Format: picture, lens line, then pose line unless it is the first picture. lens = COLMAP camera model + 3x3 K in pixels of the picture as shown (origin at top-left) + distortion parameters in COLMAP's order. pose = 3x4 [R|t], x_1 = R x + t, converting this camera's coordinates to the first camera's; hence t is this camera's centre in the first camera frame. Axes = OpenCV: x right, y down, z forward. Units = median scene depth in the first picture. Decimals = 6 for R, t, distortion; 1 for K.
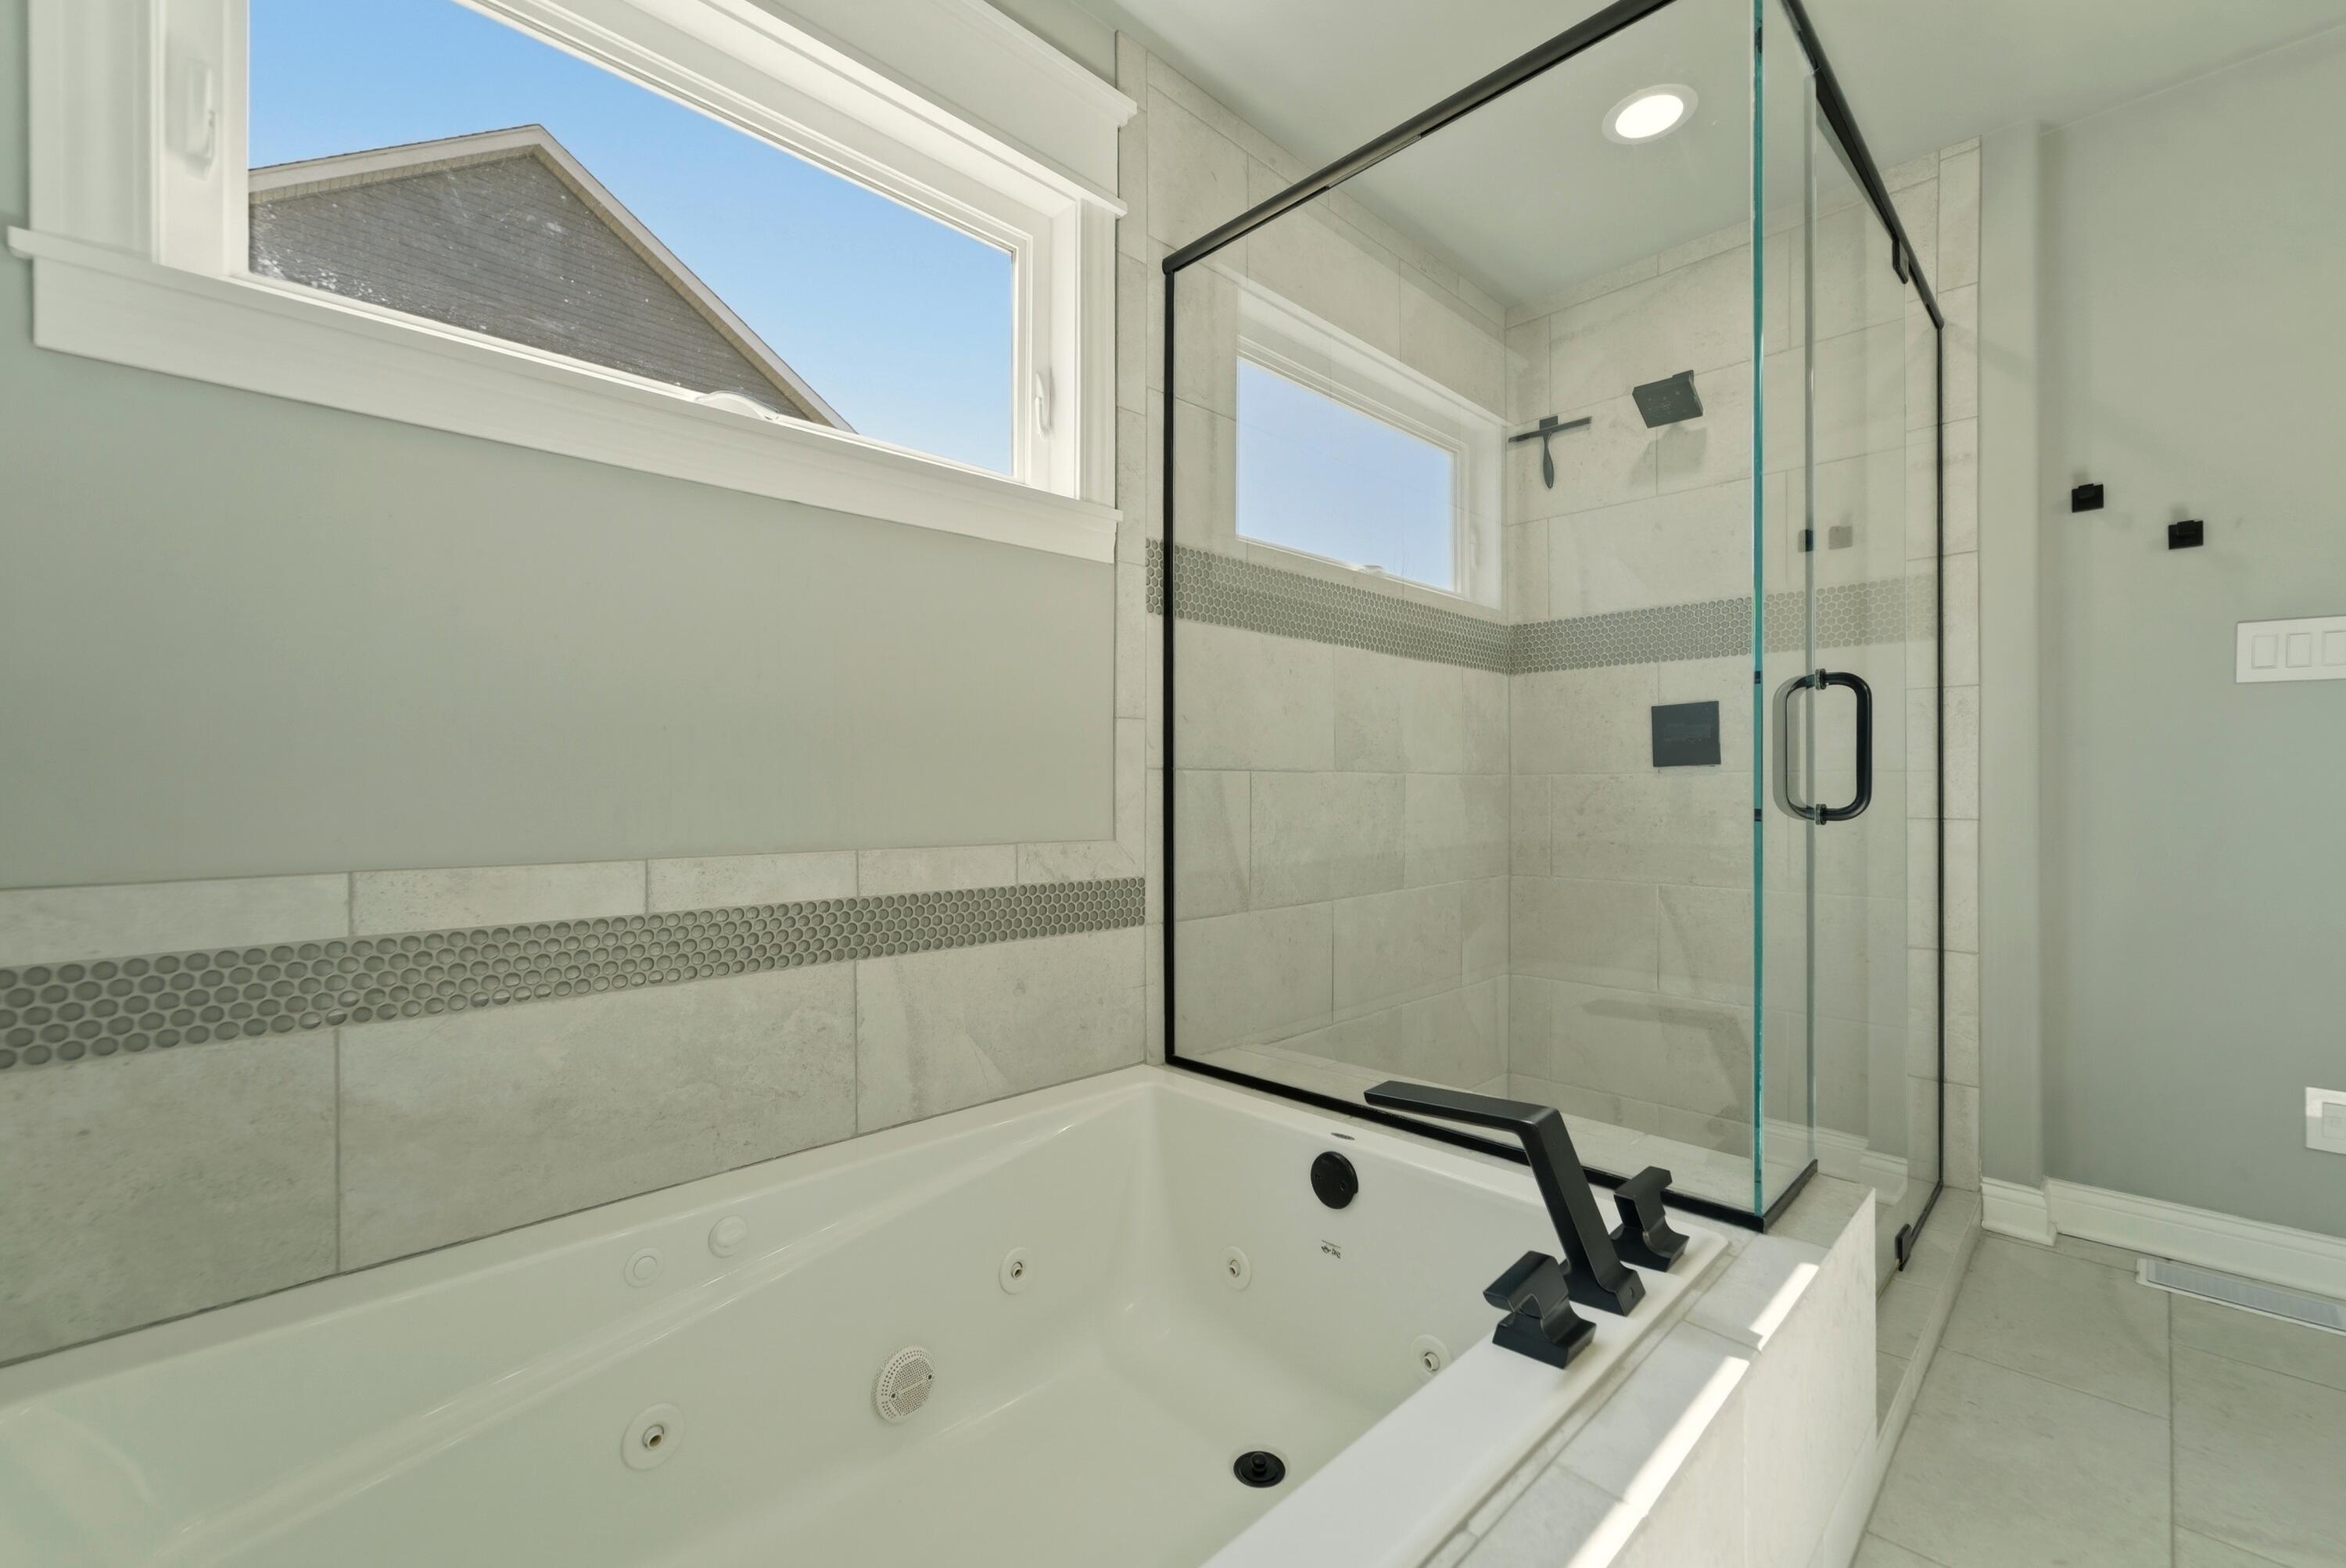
lens RADIAL K [[974.8, 0, 1181.2], [0, 974.8, 778.3], [0, 0, 1]] dist [0.000056, 0.000099]
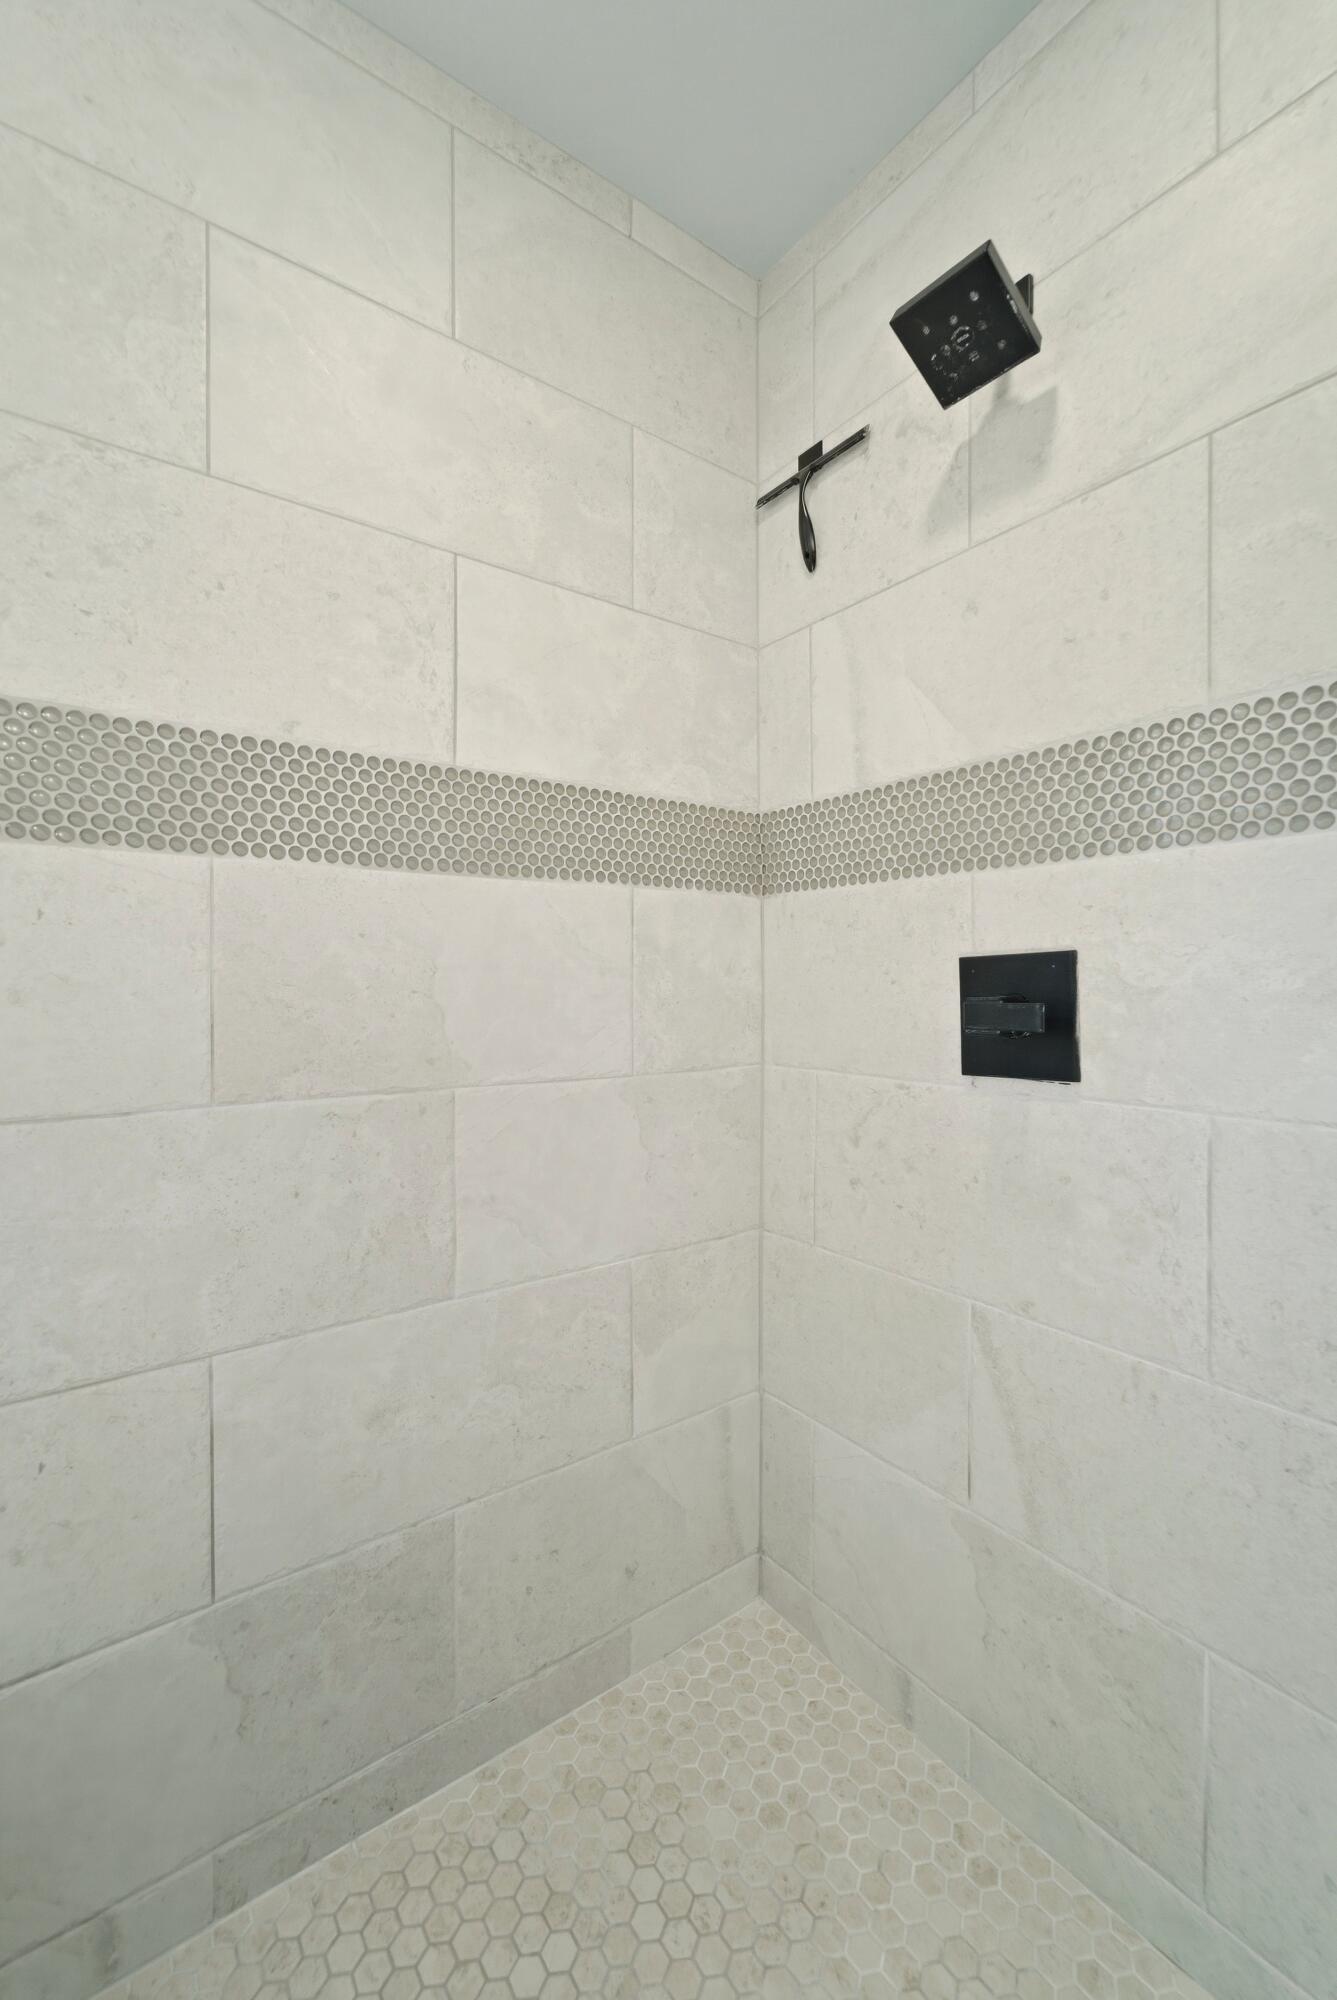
lens RADIAL K [[827.5, 0, 663.0], [0, 827.5, 979.2], [0, 0, 1]] dist [-0.039412, 0.030208]
pose [[0.984007, 0.000703, -0.178127, 0.400317], [0.001508, 0.999923, 0.012278, -0.066884], [0.178122, -0.012351, 0.983931, 0.537145]]
